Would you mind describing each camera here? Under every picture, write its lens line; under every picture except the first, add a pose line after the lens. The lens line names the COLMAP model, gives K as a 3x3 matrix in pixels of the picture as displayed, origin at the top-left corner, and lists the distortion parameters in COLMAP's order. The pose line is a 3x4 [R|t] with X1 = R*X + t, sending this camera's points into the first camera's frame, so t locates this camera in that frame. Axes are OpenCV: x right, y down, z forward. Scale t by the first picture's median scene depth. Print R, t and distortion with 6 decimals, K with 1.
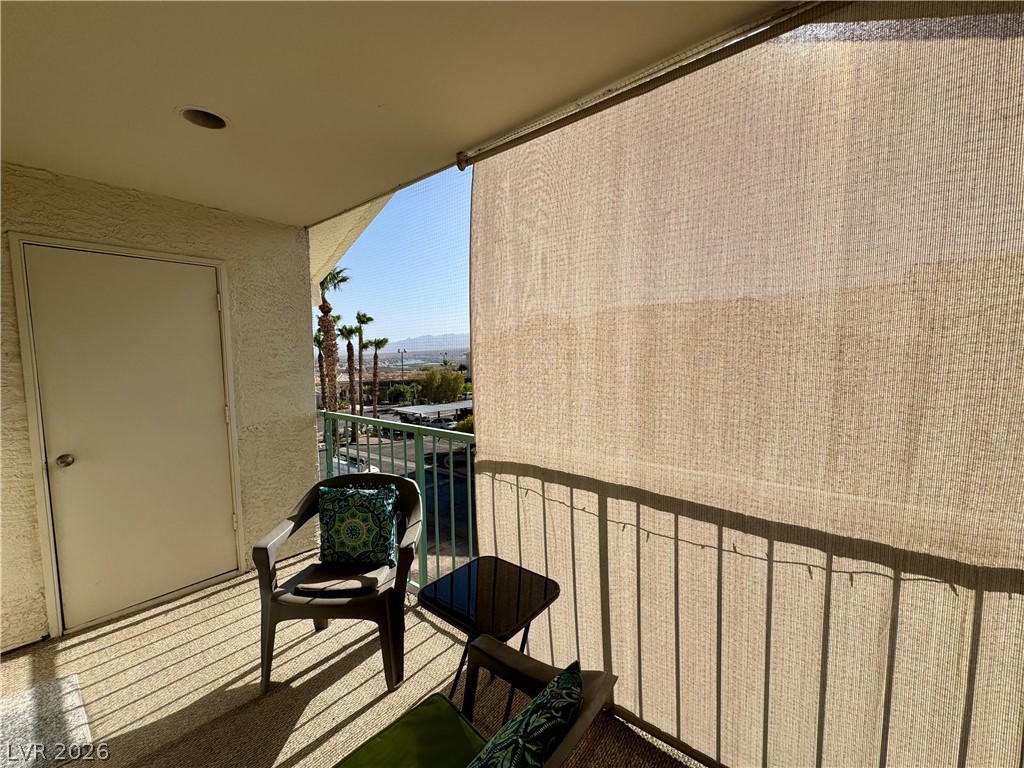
lens RADIAL K [[409.7, 0, 507.6], [0, 409.7, 384.1], [0, 0, 1]] dist [-0.005012, 0.000326]
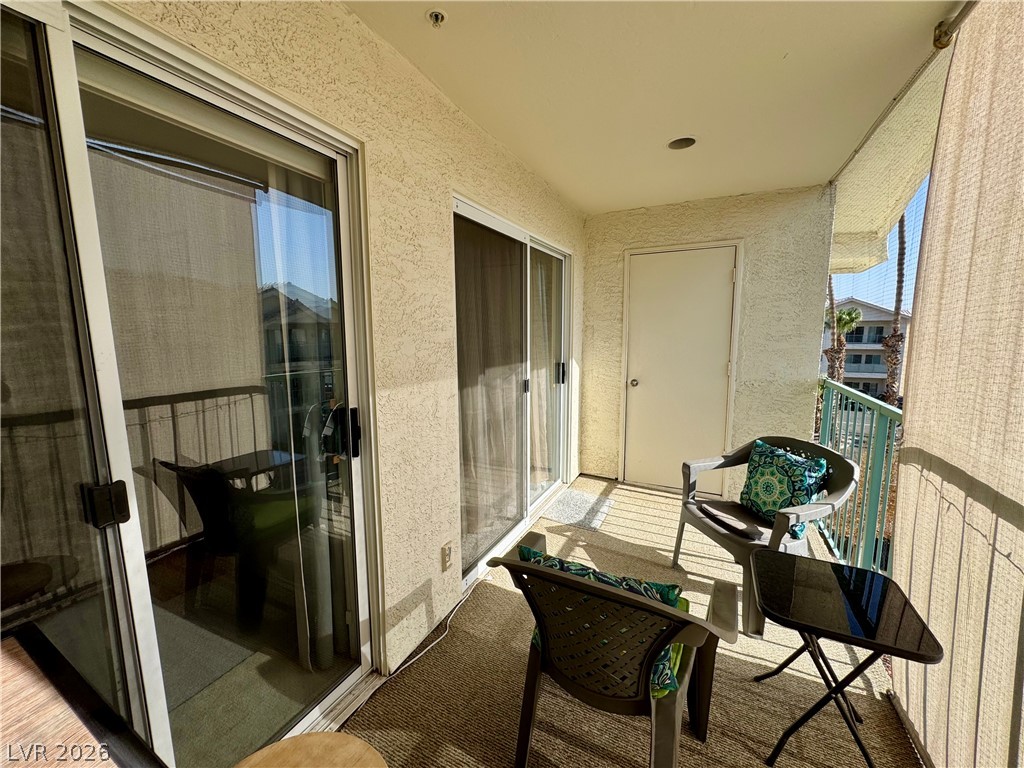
lens RADIAL K [[409.7, 0, 509.8], [0, 409.7, 383.8], [0, 0, 1]] dist [-0.005012, 0.000326]
pose [[0.215314, 0.135469, -0.967103, 0.448030], [-0.069511, 0.989945, 0.123192, 0.018011], [0.974068, 0.040699, 0.222566, 0.123454]]
